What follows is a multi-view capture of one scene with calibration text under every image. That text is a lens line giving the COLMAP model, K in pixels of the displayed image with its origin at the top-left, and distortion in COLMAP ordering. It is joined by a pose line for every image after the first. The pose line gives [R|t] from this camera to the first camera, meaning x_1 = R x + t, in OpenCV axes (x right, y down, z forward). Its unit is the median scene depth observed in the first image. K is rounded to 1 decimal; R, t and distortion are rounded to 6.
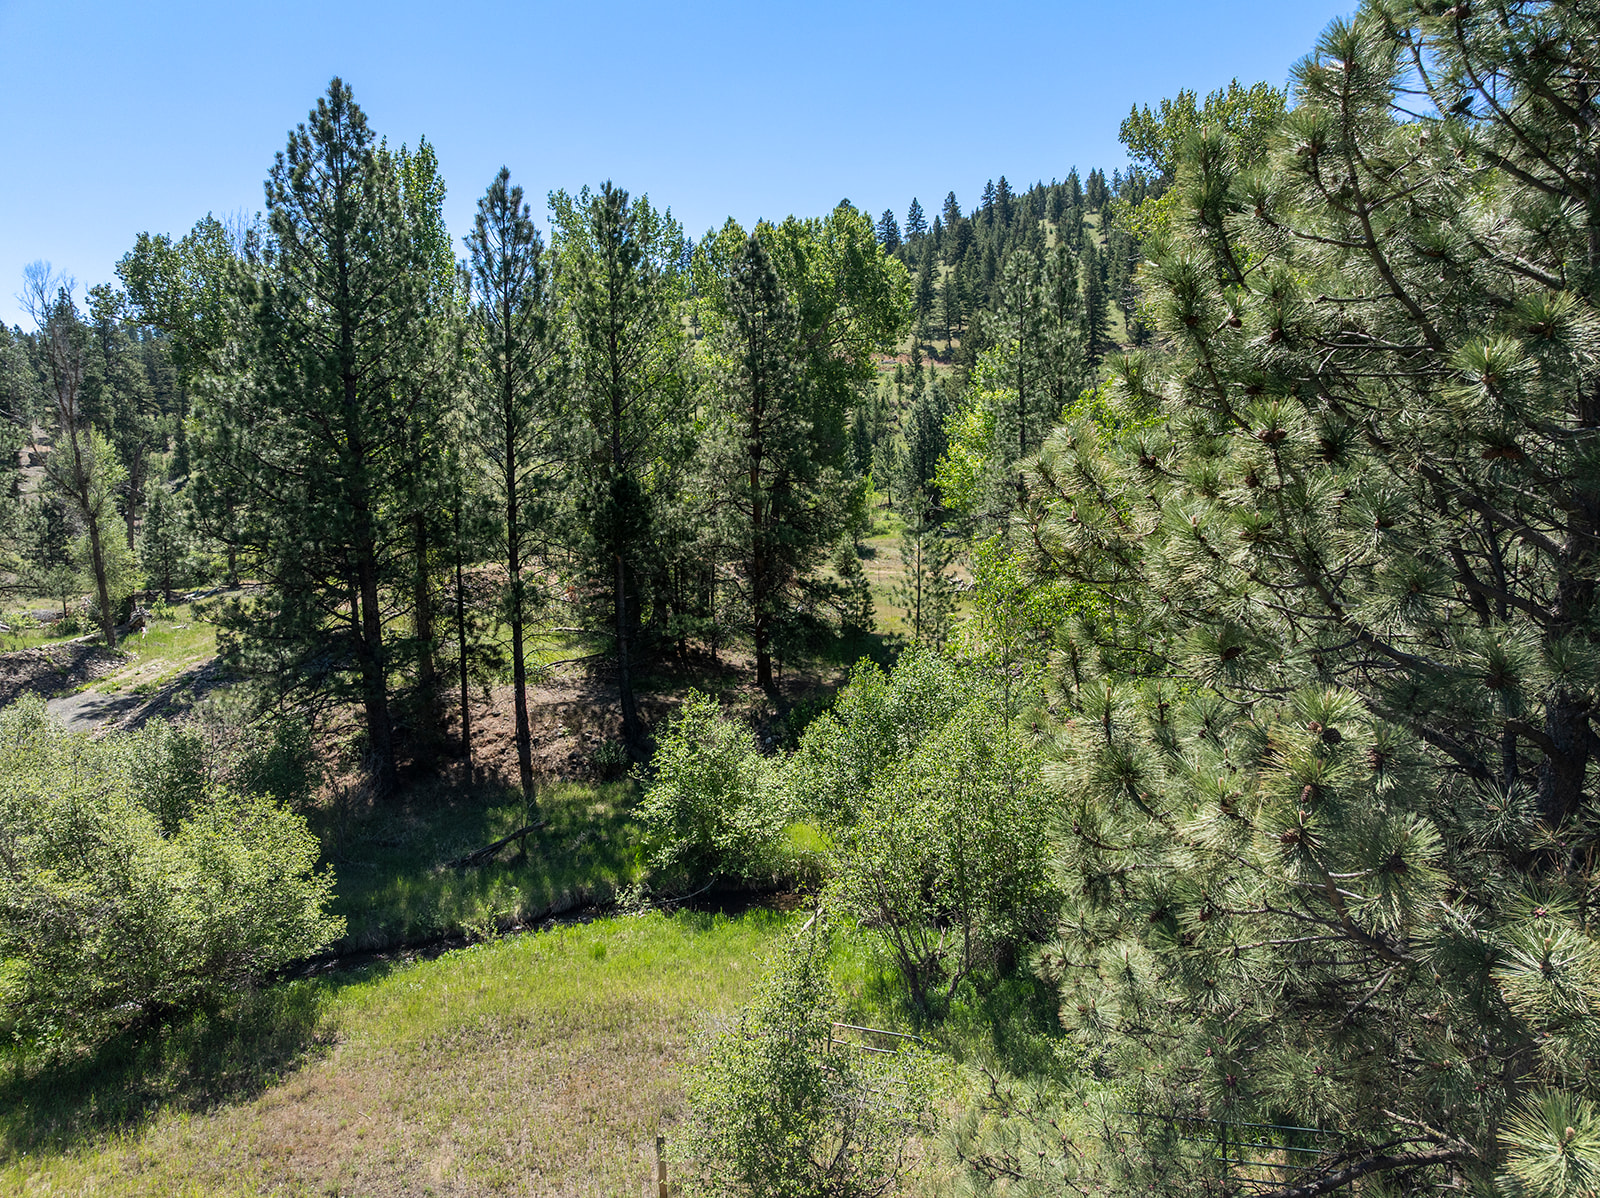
lens RADIAL K [[1127.9, 0, 800.0], [0, 1127.9, 599.0], [0, 0, 1]] dist [-0.036168, 0.000947]
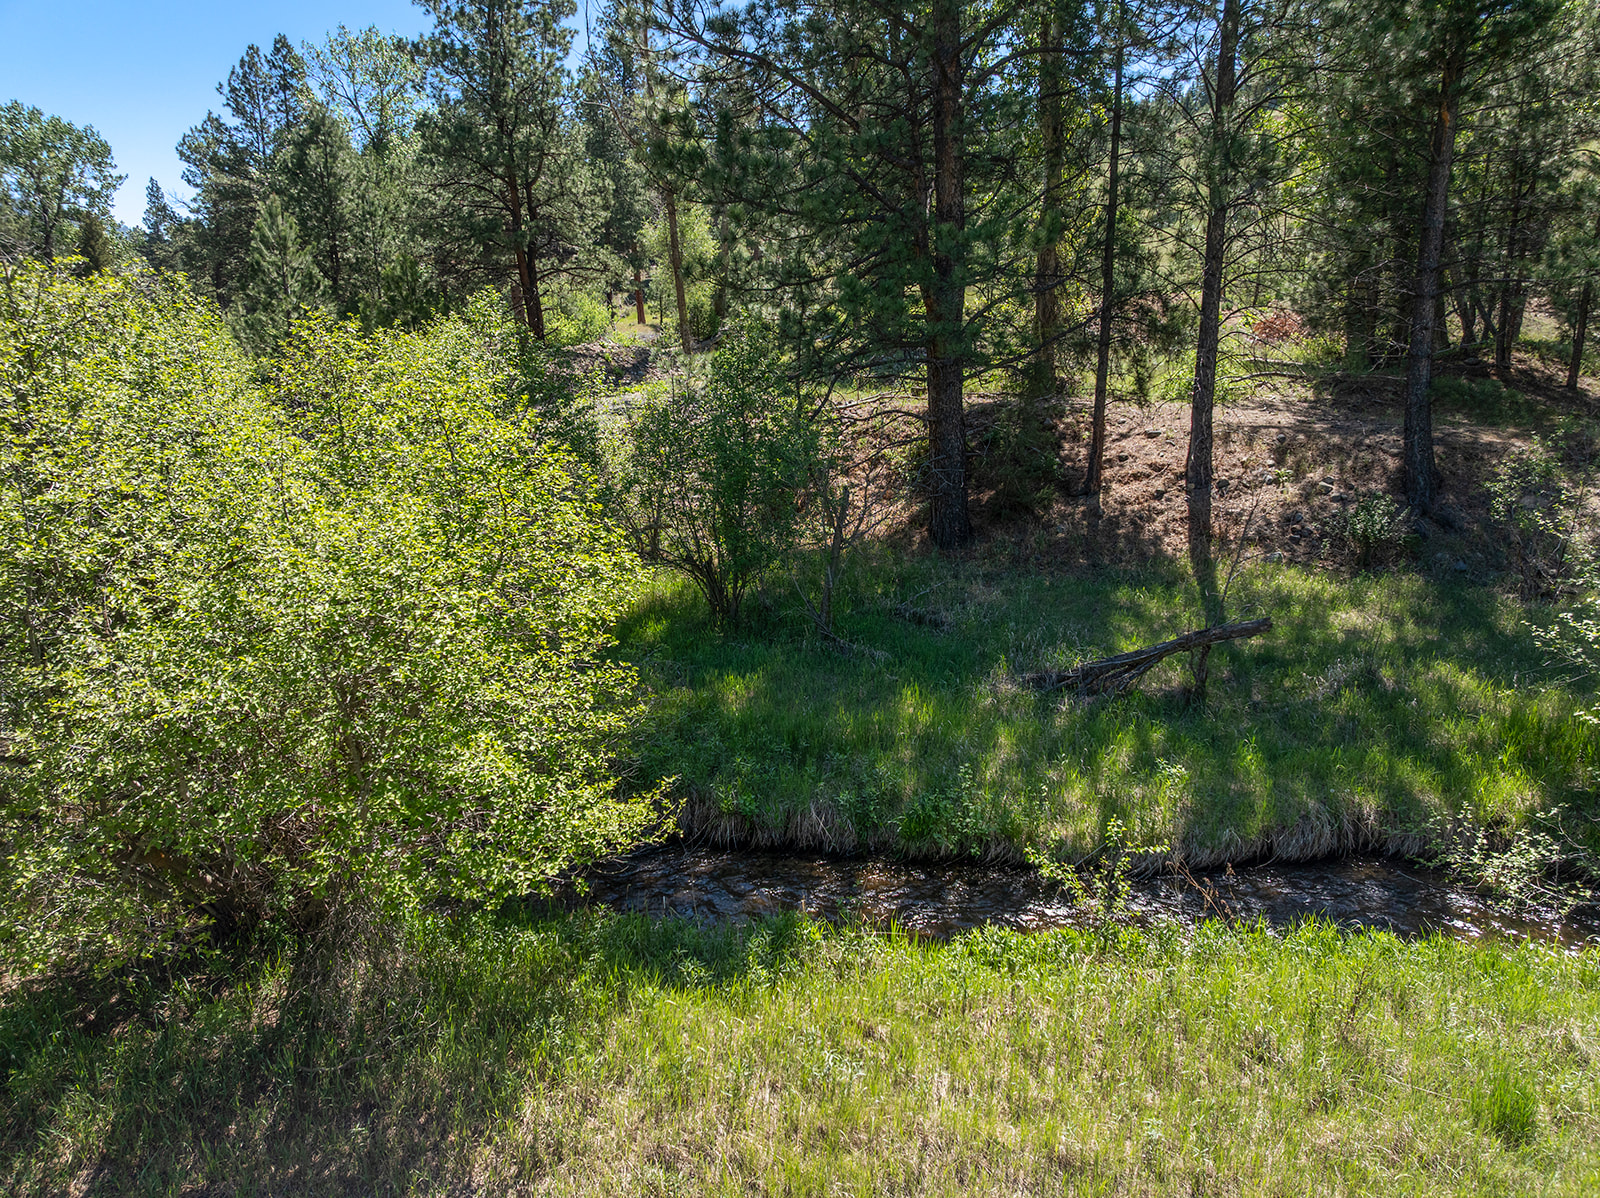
lens RADIAL K [[1127.9, 0, 800.0], [0, 1127.9, 599.0], [0, 0, 1]] dist [-0.036168, 0.000947]
pose [[0.850922, 0.146051, -0.504580, -0.128030], [-0.066586, 0.982812, 0.172185, 0.101316], [0.521055, -0.112919, 0.846021, 0.436024]]
